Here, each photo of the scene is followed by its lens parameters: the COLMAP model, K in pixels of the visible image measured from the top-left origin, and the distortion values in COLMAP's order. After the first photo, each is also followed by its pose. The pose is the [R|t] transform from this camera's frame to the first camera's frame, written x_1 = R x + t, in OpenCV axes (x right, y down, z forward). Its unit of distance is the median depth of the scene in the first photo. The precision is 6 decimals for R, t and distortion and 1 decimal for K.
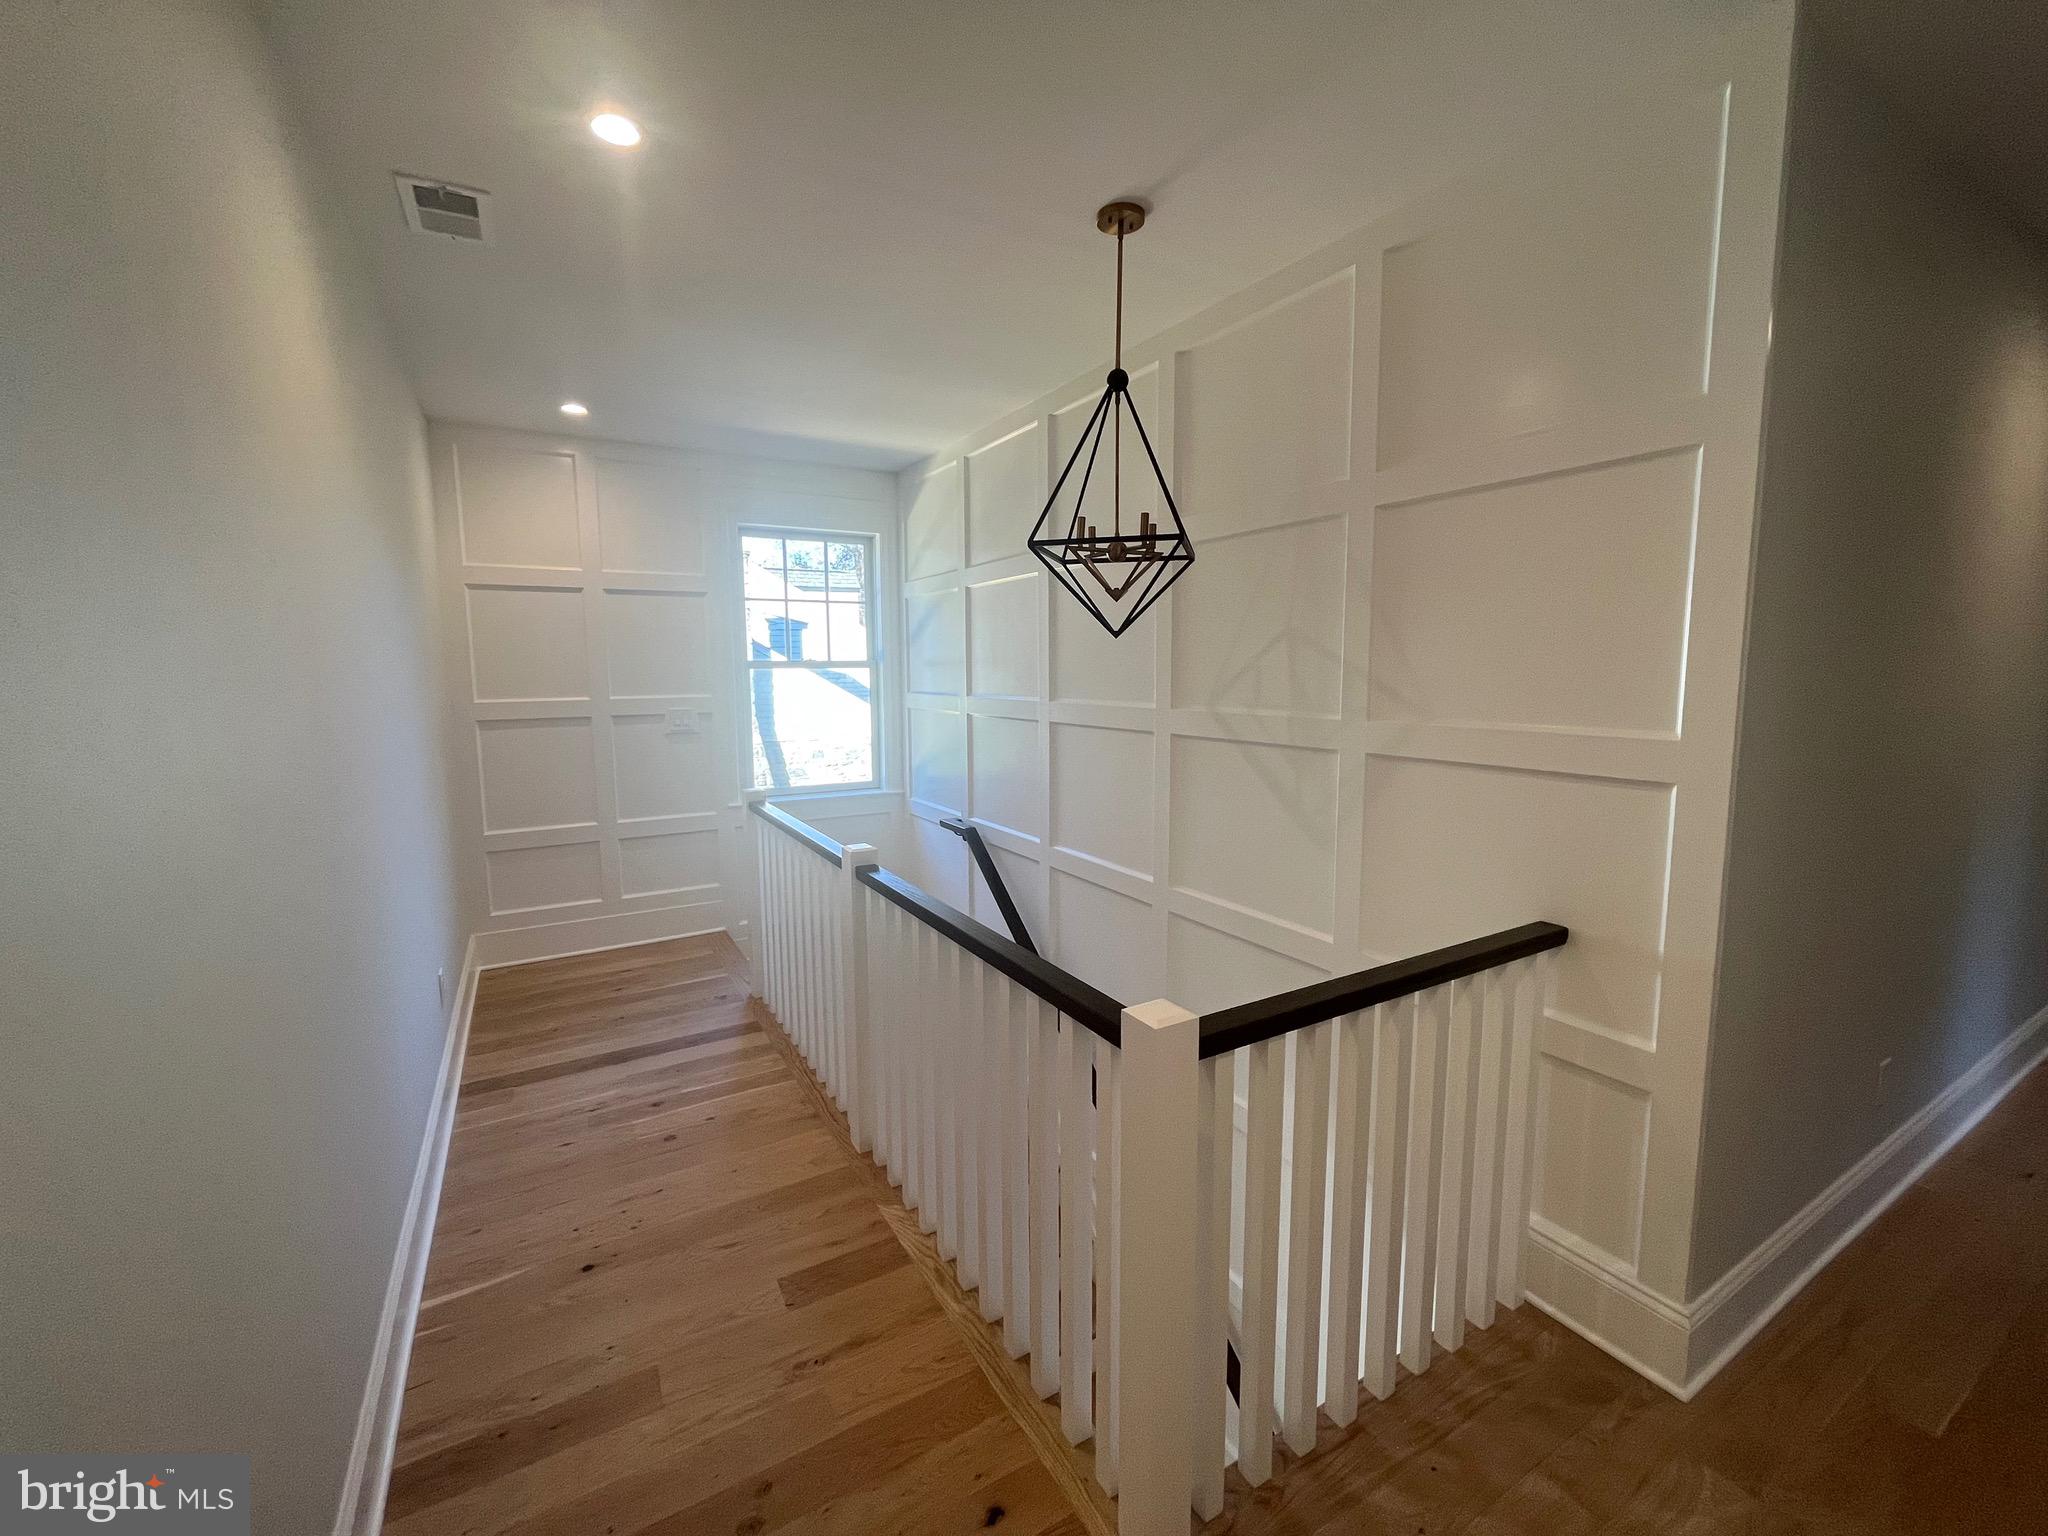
lens RADIAL K [[832.7, 0, 1025.3], [0, 832.7, 764.6], [0, 0, 1]] dist [-0.003635, 0.000580]
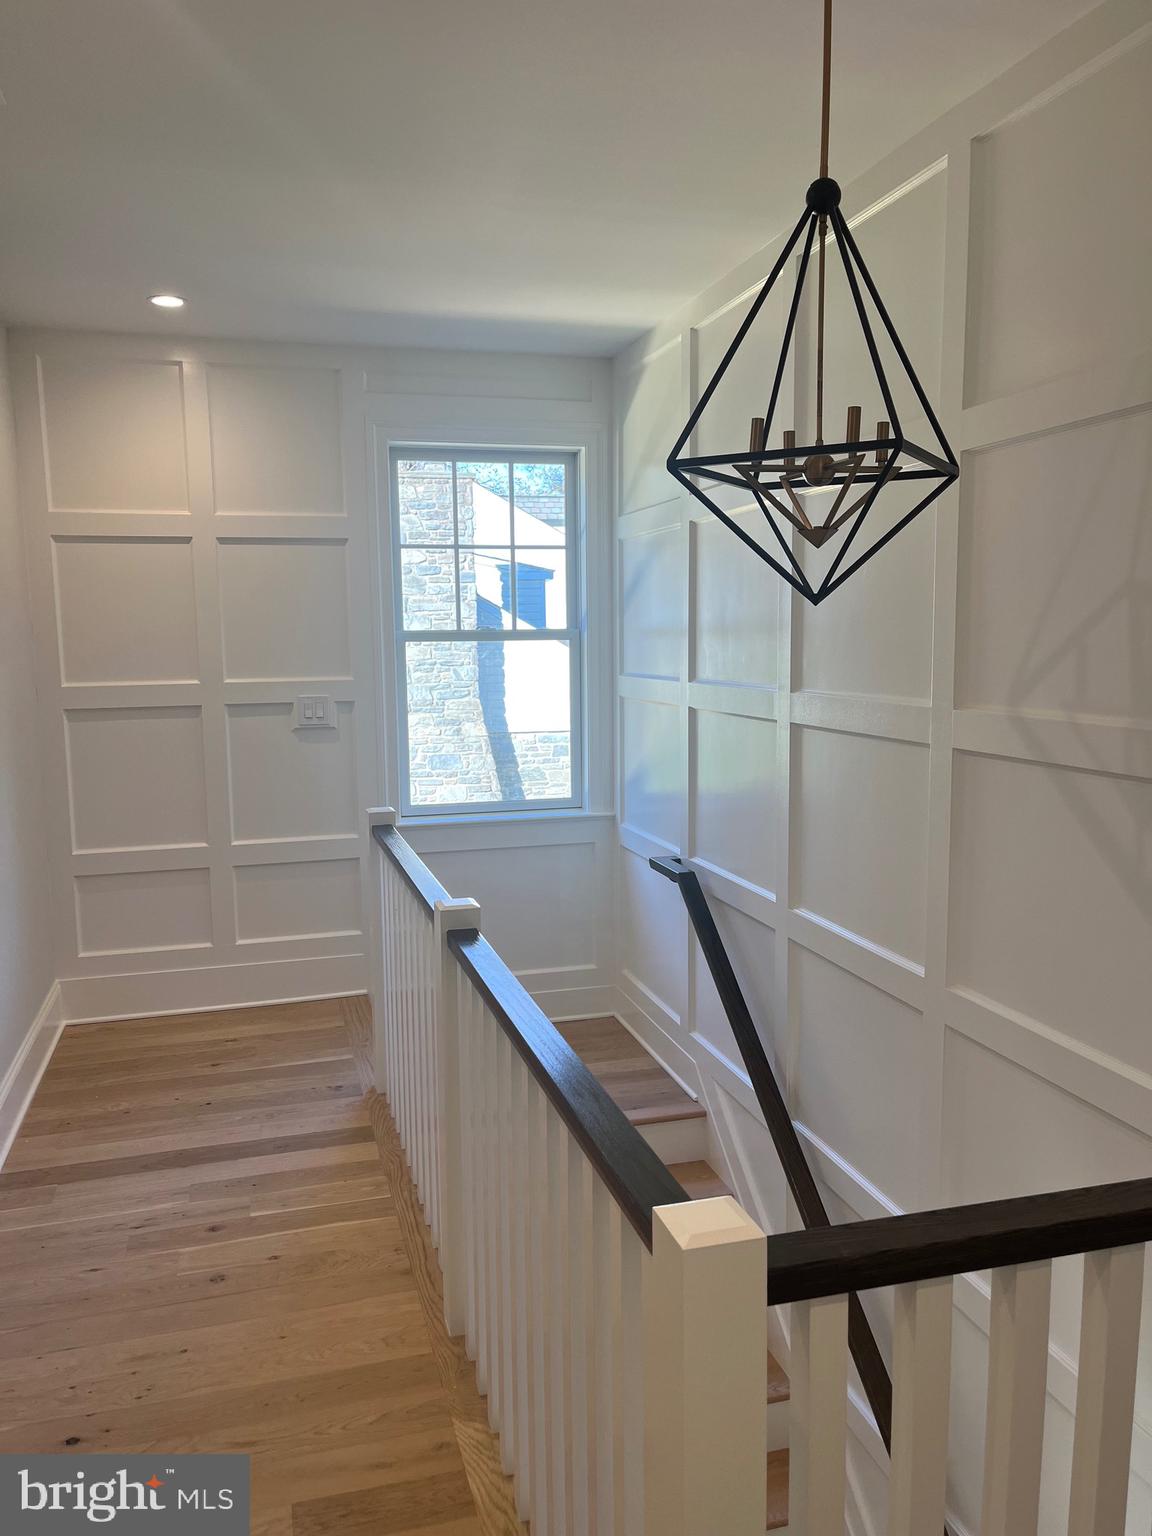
lens RADIAL K [[1169.5, 0, 574.5], [0, 1169.5, 780.7], [0, 0, 1]] dist [0.067552, -0.084193]
pose [[0.966231, 0.026555, -0.256306, 0.105271], [-0.023024, 0.999594, 0.016769, -0.016662], [0.256648, -0.010302, 0.966450, 0.044857]]
